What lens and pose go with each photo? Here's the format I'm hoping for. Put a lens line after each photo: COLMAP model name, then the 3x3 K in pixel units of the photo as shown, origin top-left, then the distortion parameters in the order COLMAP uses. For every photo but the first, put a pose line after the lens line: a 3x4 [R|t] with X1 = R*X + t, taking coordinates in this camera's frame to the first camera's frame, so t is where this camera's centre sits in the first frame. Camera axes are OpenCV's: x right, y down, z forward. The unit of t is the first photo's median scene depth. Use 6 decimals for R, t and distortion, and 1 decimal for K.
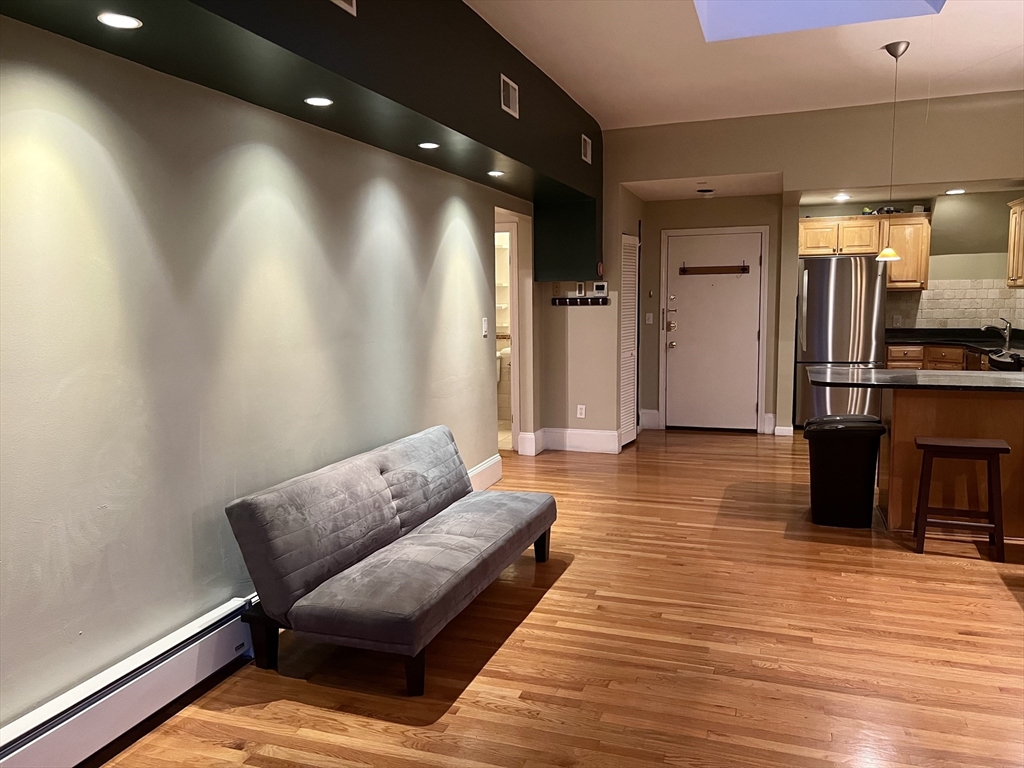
lens RADIAL K [[772.7, 0, 507.3], [0, 772.7, 382.4], [0, 0, 1]] dist [0.066965, -0.077020]
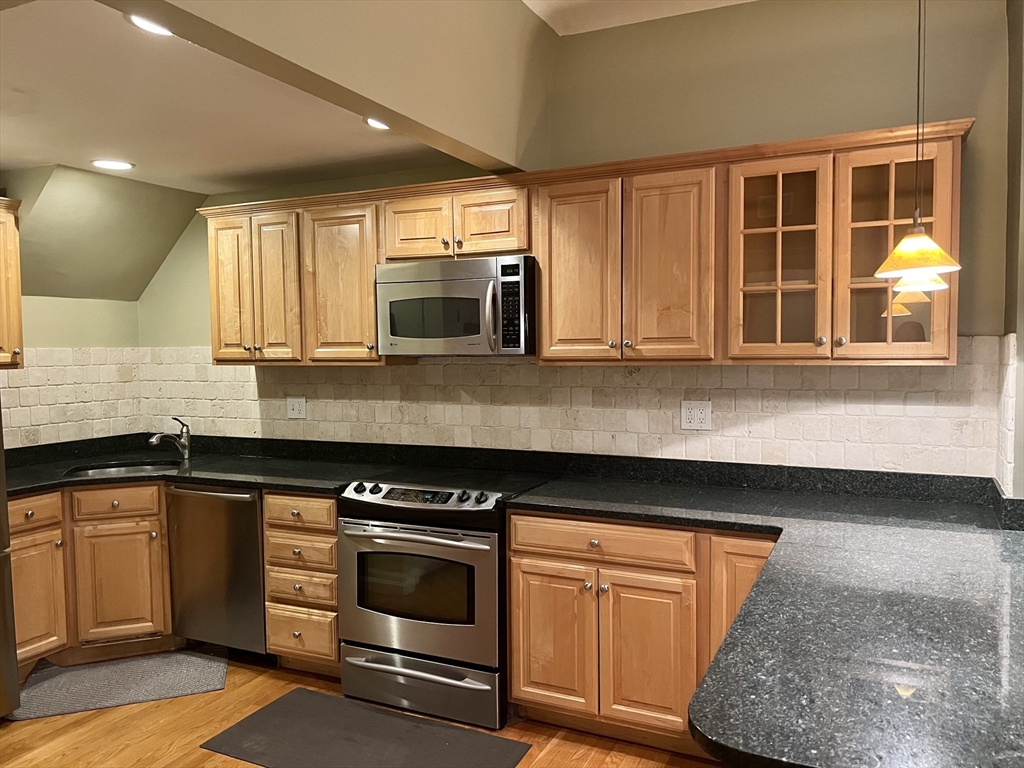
lens RADIAL K [[772.7, 0, 534.7], [0, 772.7, 383.9], [0, 0, 1]] dist [0.066965, -0.077020]
pose [[0.103509, -0.036104, 0.993973, 0.173870], [0.122945, 0.992141, 0.023235, -0.133551], [-0.987001, 0.119799, 0.107134, 1.055686]]
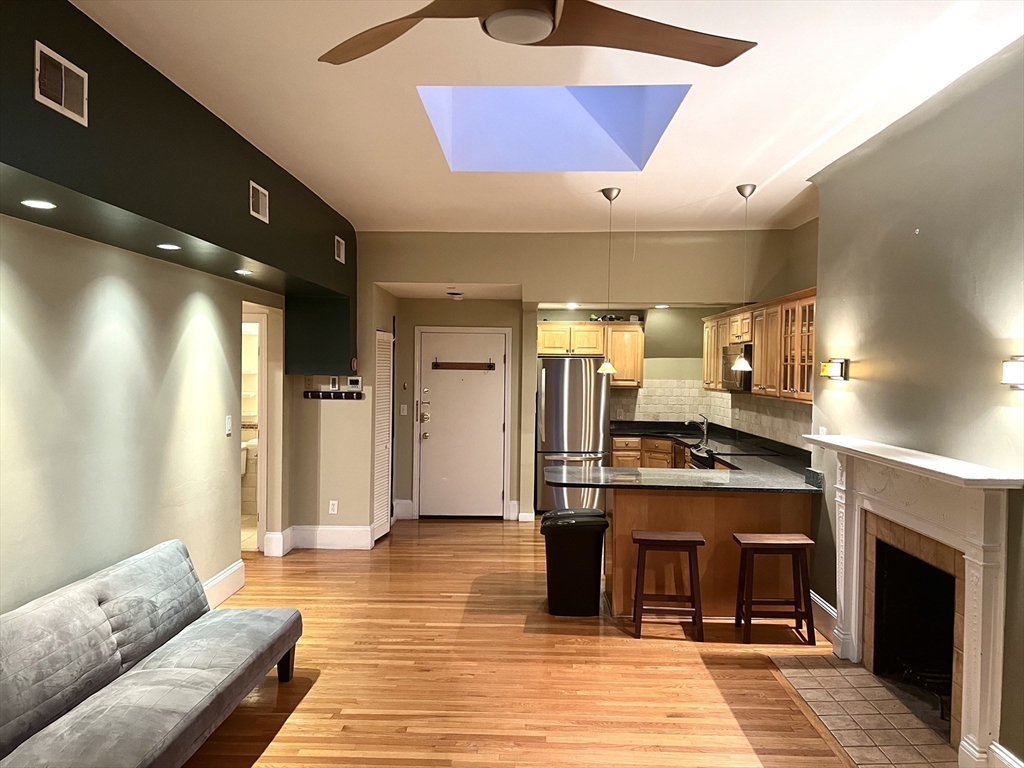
lens RADIAL K [[772.7, 0, 509.7], [0, 772.7, 390.4], [0, 0, 1]] dist [0.066965, -0.077020]
pose [[0.951378, 0.017841, 0.307508, 0.004538], [0.008088, 0.996530, -0.082839, -0.036623], [-0.307919, 0.081298, 0.947933, -0.021607]]
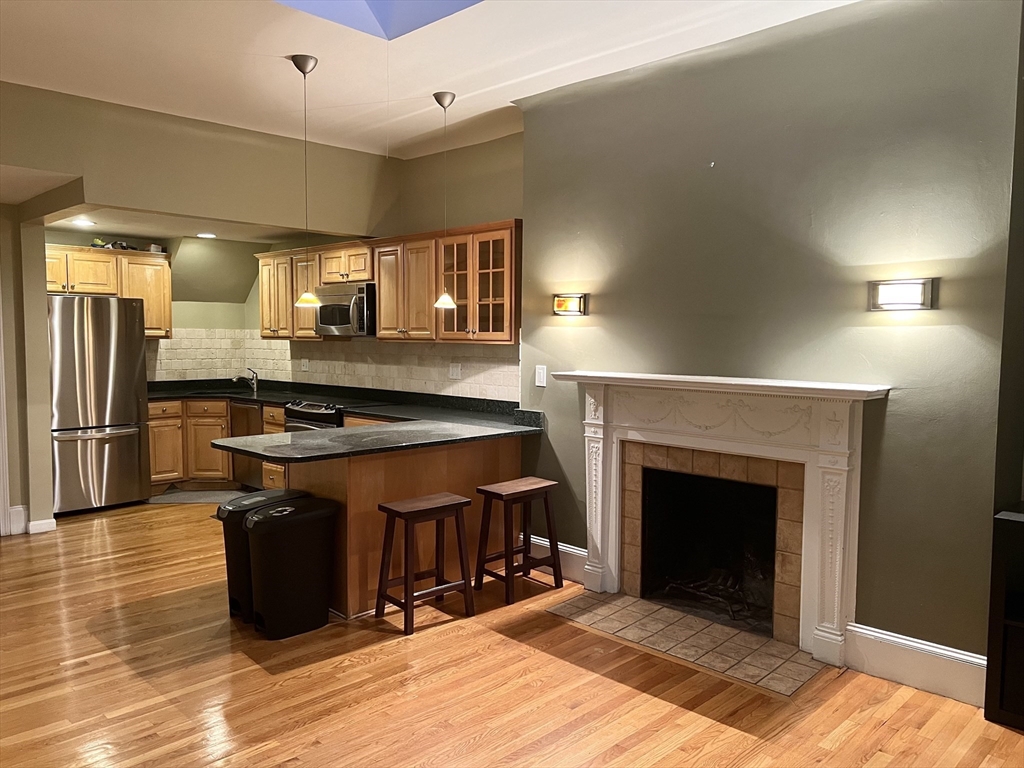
lens RADIAL K [[772.7, 0, 521.8], [0, 772.7, 389.0], [0, 0, 1]] dist [0.066965, -0.077020]
pose [[0.424368, -0.043745, 0.904433, -0.182002], [0.089453, 0.995972, 0.006200, -0.047585], [-0.901061, 0.078273, 0.426571, 0.408256]]
